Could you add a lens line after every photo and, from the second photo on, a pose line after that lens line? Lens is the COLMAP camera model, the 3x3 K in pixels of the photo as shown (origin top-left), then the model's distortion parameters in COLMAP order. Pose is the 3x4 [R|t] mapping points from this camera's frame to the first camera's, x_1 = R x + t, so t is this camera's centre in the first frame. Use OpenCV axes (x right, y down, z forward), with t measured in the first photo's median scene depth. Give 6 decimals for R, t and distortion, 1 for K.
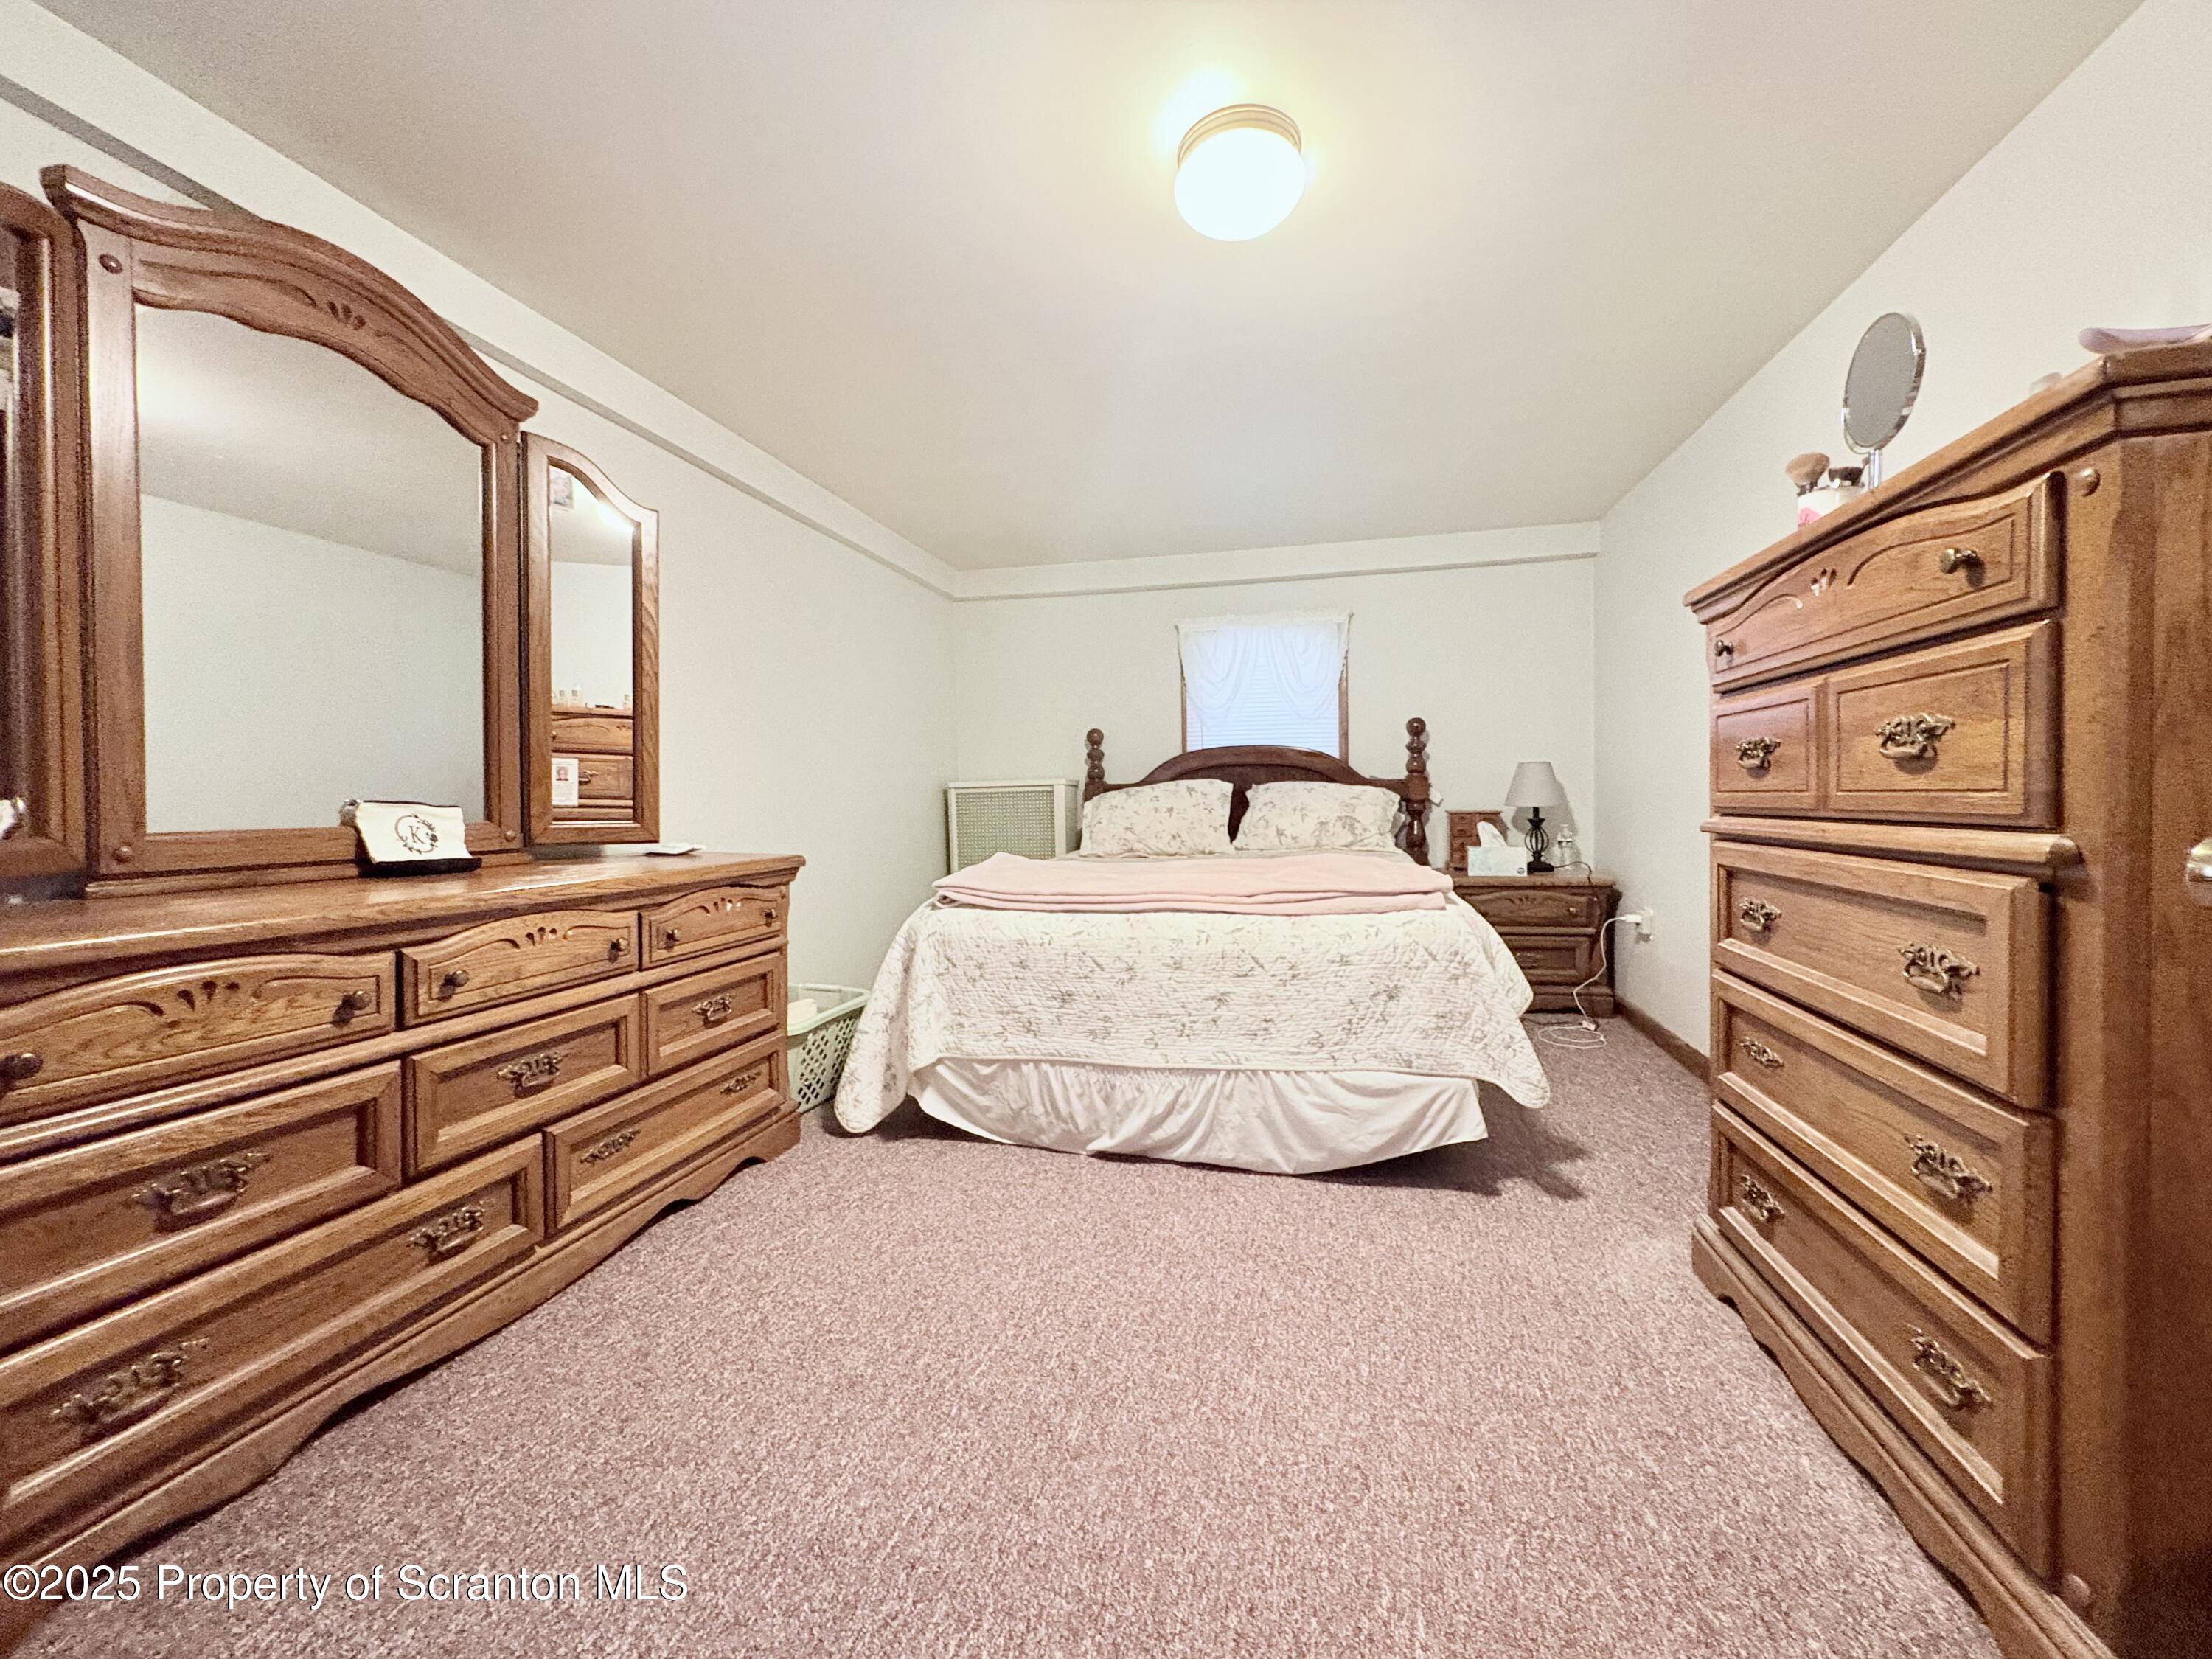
lens RADIAL K [[880.5, 0, 1102.3], [0, 880.5, 824.6], [0, 0, 1]] dist [0.000441, -0.000460]
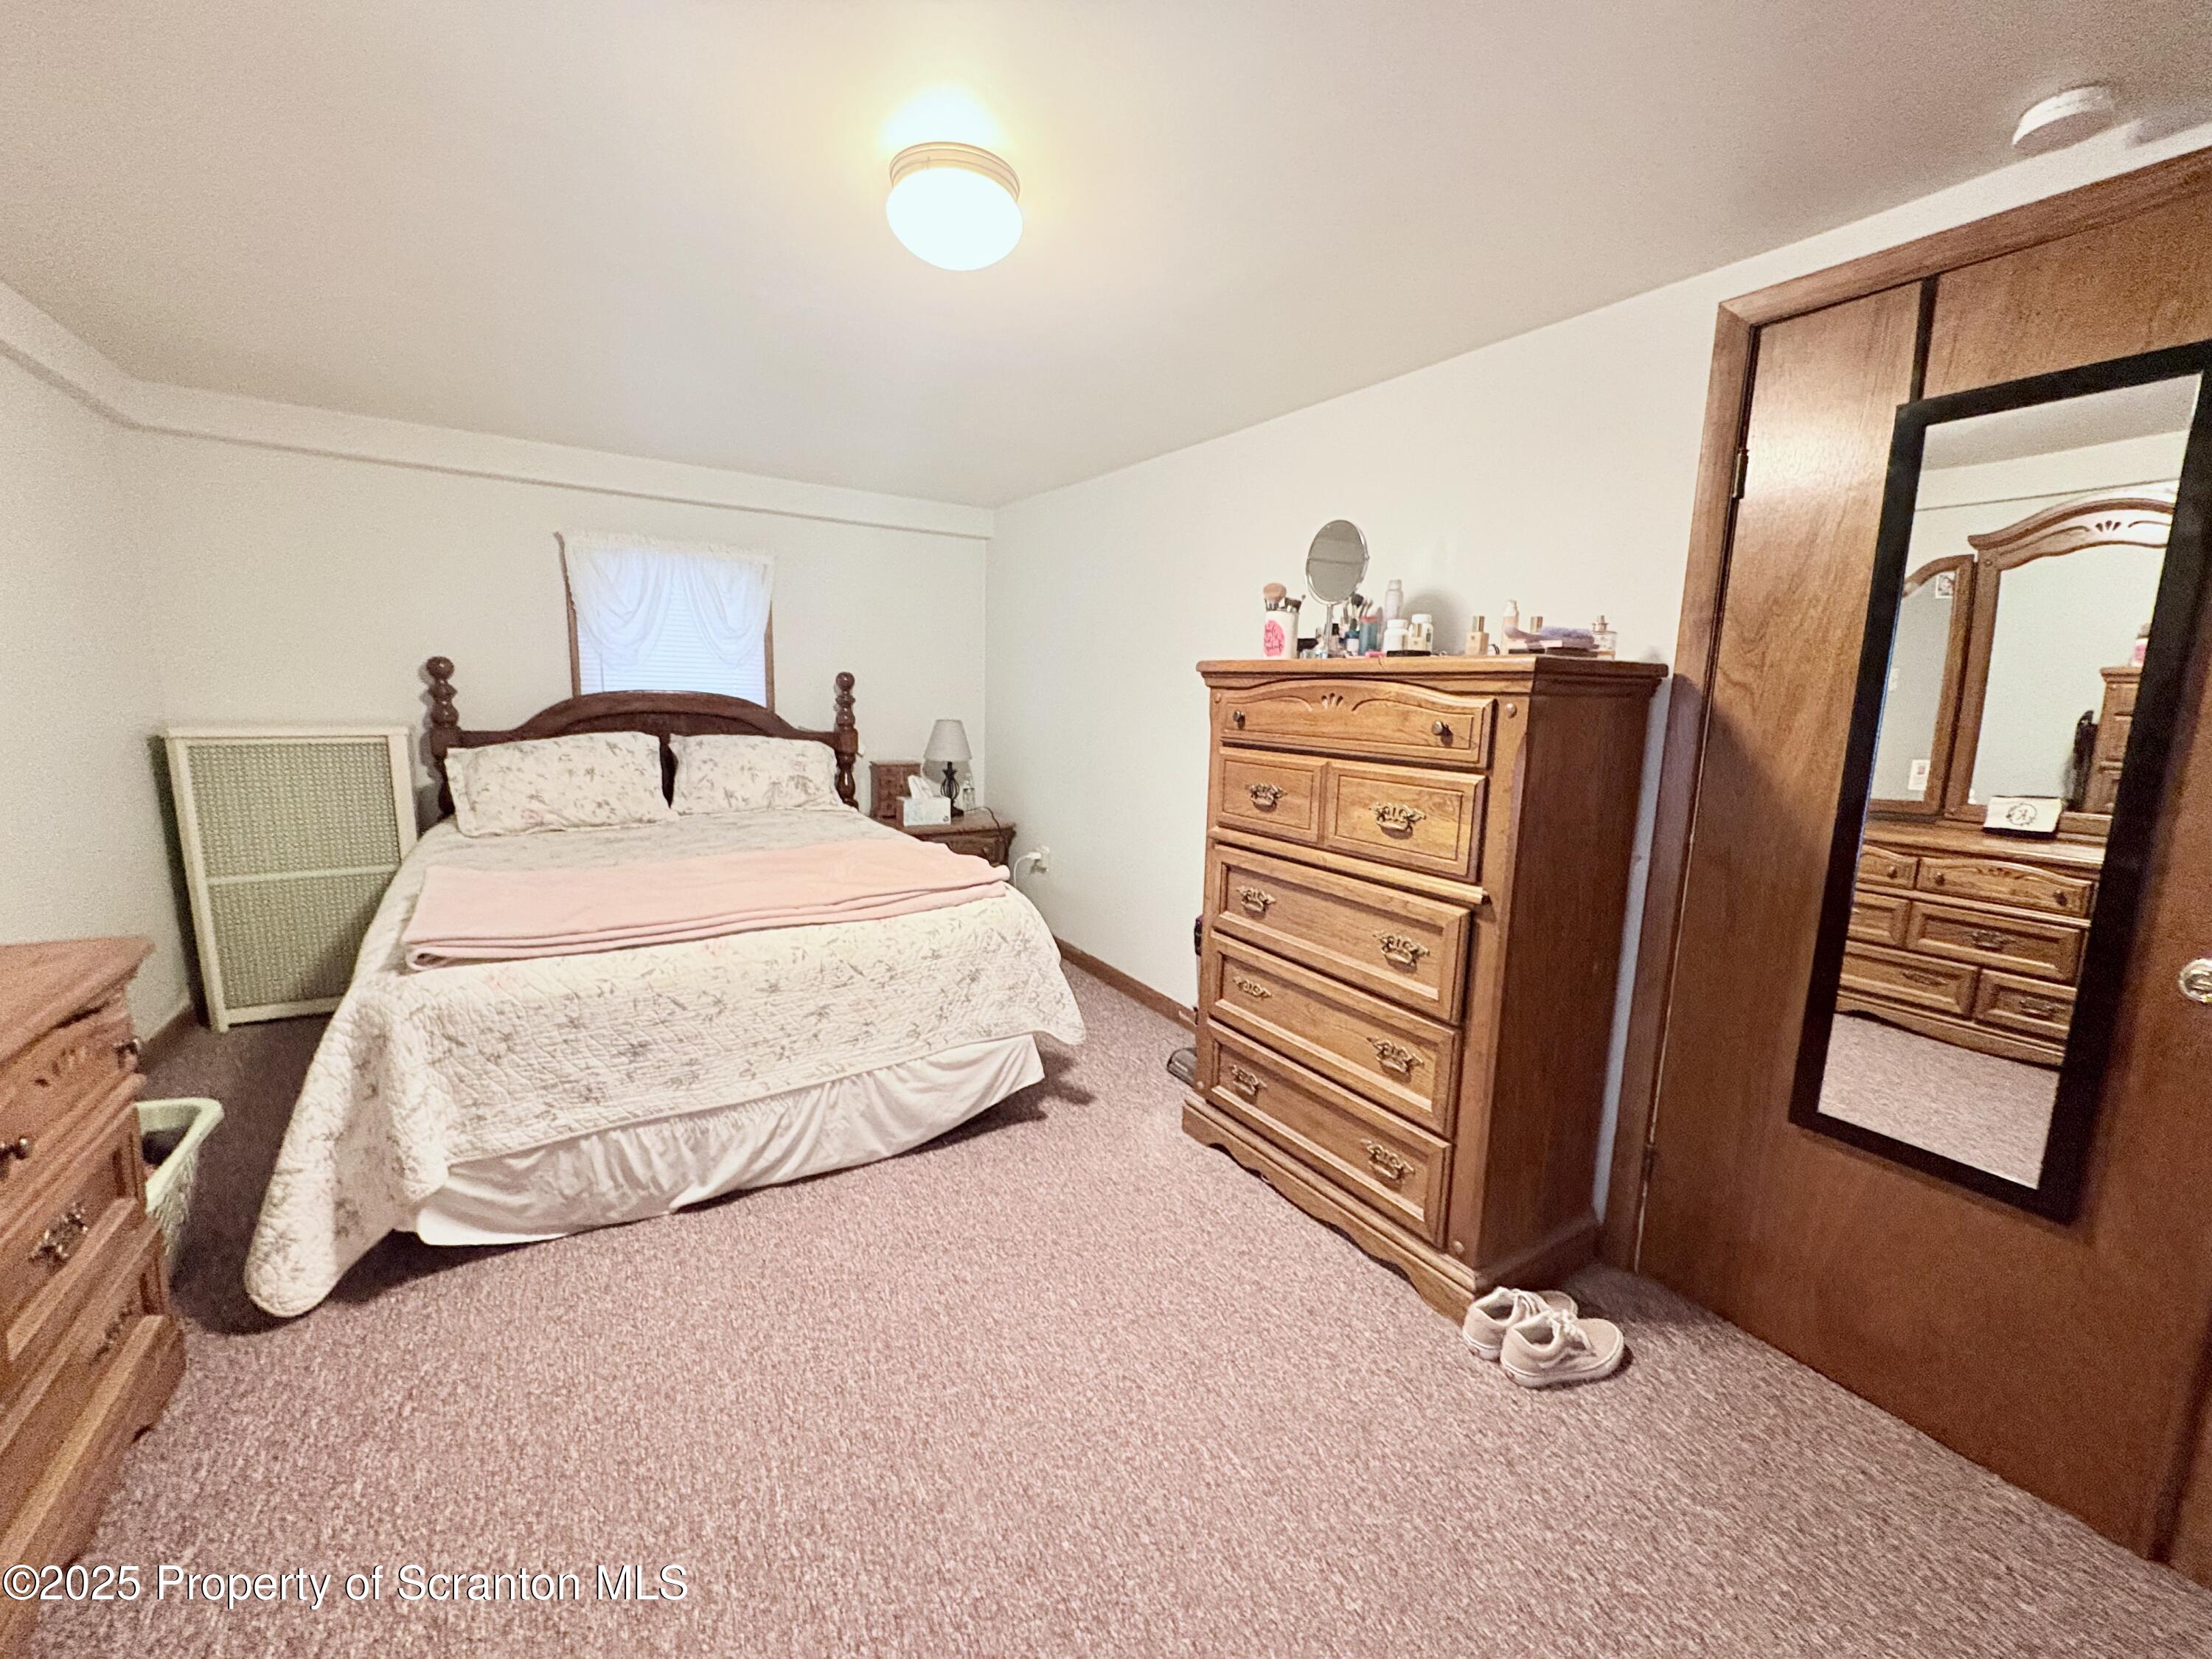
lens RADIAL K [[880.5, 0, 1105.0], [0, 880.5, 824.4], [0, 0, 1]] dist [0.000441, -0.000460]
pose [[0.685571, -0.075612, 0.724068, -0.355983], [-0.019384, 0.992343, 0.121981, -0.141976], [-0.727747, -0.097662, 0.678856, 0.123379]]
